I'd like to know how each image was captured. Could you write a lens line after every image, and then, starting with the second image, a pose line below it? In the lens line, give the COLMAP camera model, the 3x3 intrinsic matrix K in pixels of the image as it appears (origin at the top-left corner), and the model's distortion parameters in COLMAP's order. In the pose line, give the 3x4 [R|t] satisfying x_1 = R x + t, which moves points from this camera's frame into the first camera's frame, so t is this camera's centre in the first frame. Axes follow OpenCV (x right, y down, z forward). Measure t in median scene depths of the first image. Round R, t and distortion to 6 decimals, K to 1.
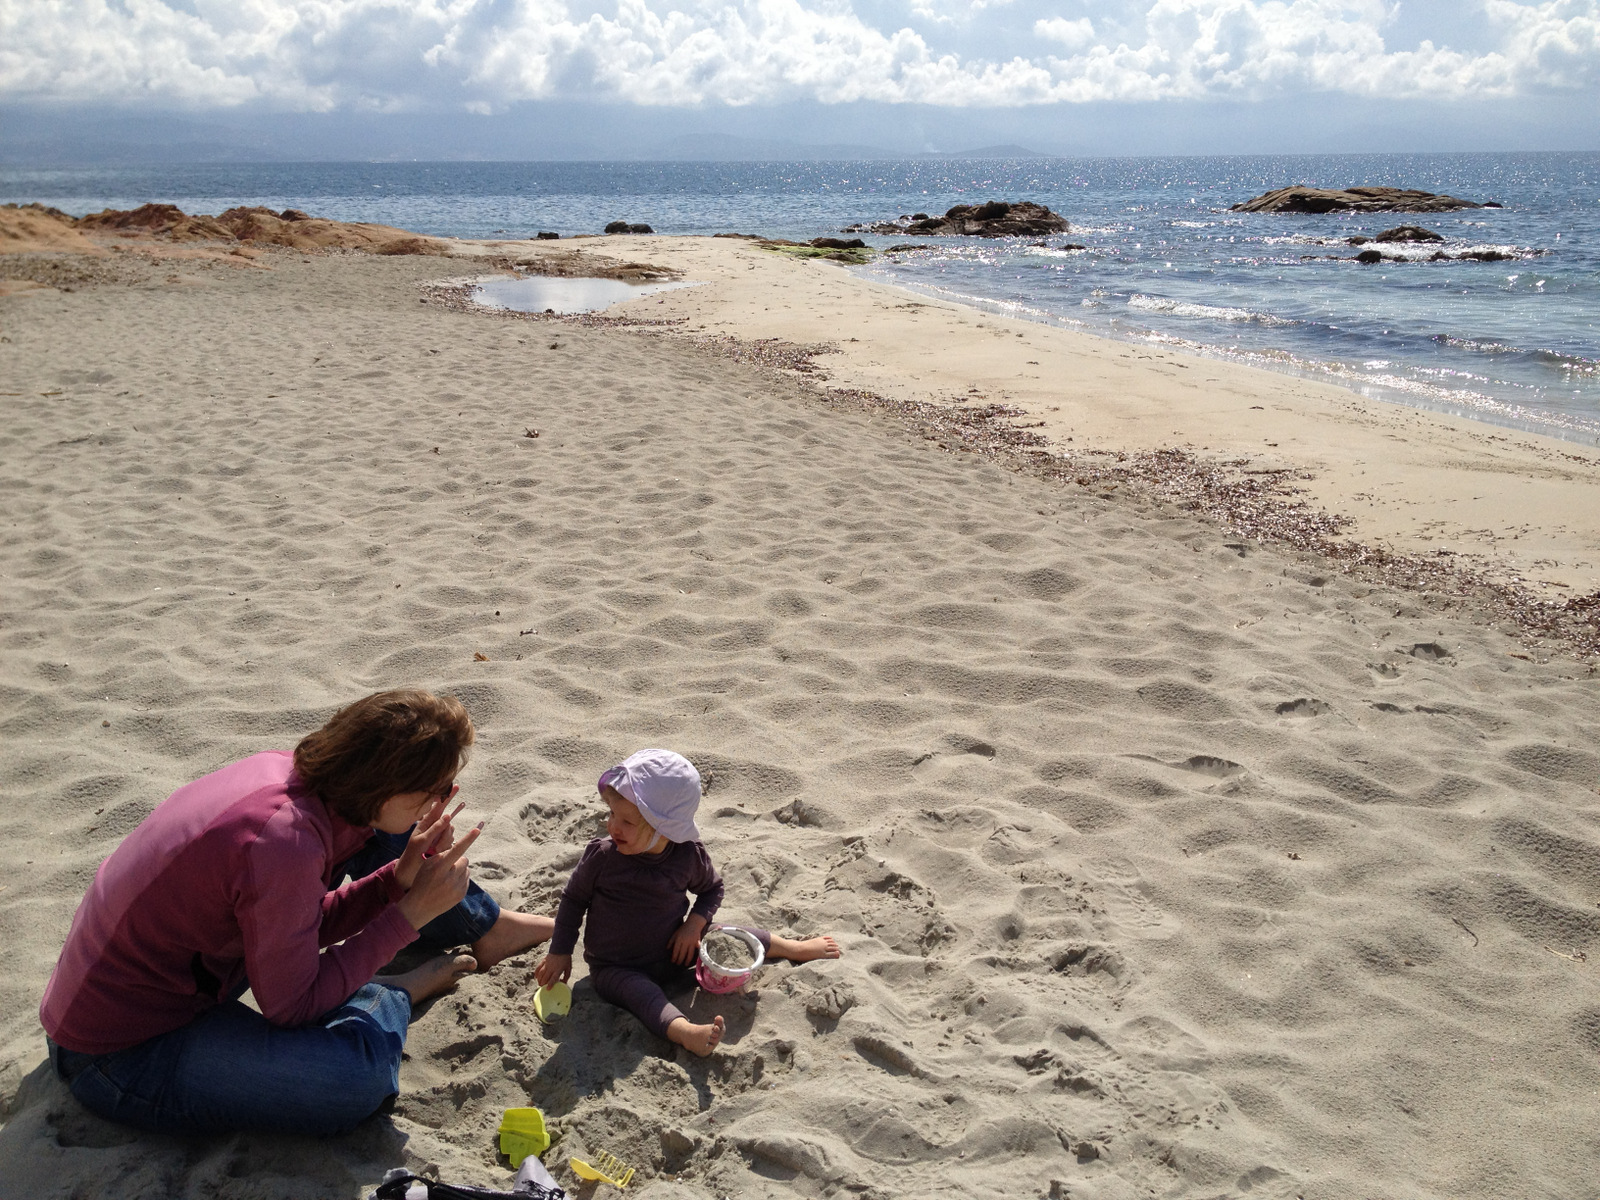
lens RADIAL K [[1520.4, 0, 757.0], [0, 1520.4, 579.8], [0, 0, 1]] dist [0.020029, 0.000000]
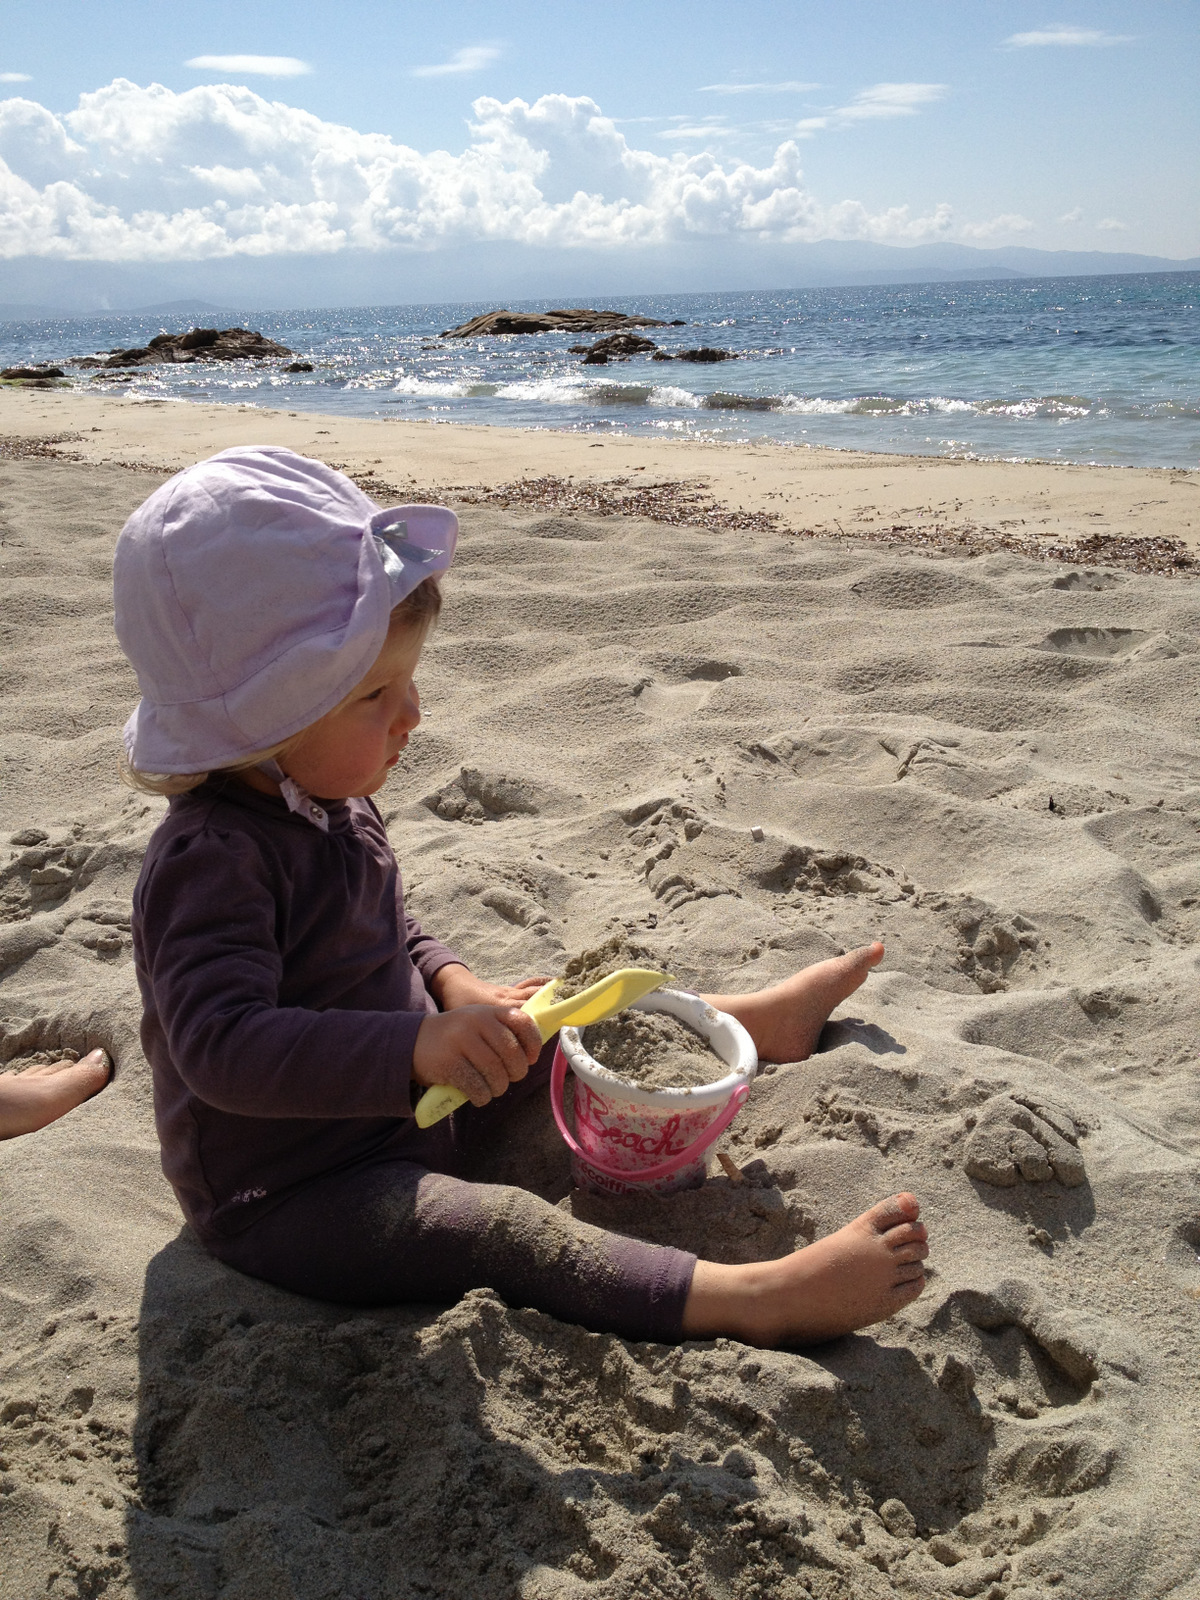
lens RADIAL K [[1520.4, 0, 584.6], [0, 1520.4, 777.1], [0, 0, 1]] dist [0.020029, 0.000000]
pose [[0.922091, -0.129503, 0.364661, -0.108206], [0.119468, 0.991576, 0.050051, 0.121018], [-0.368071, -0.002587, 0.929794, 0.514701]]
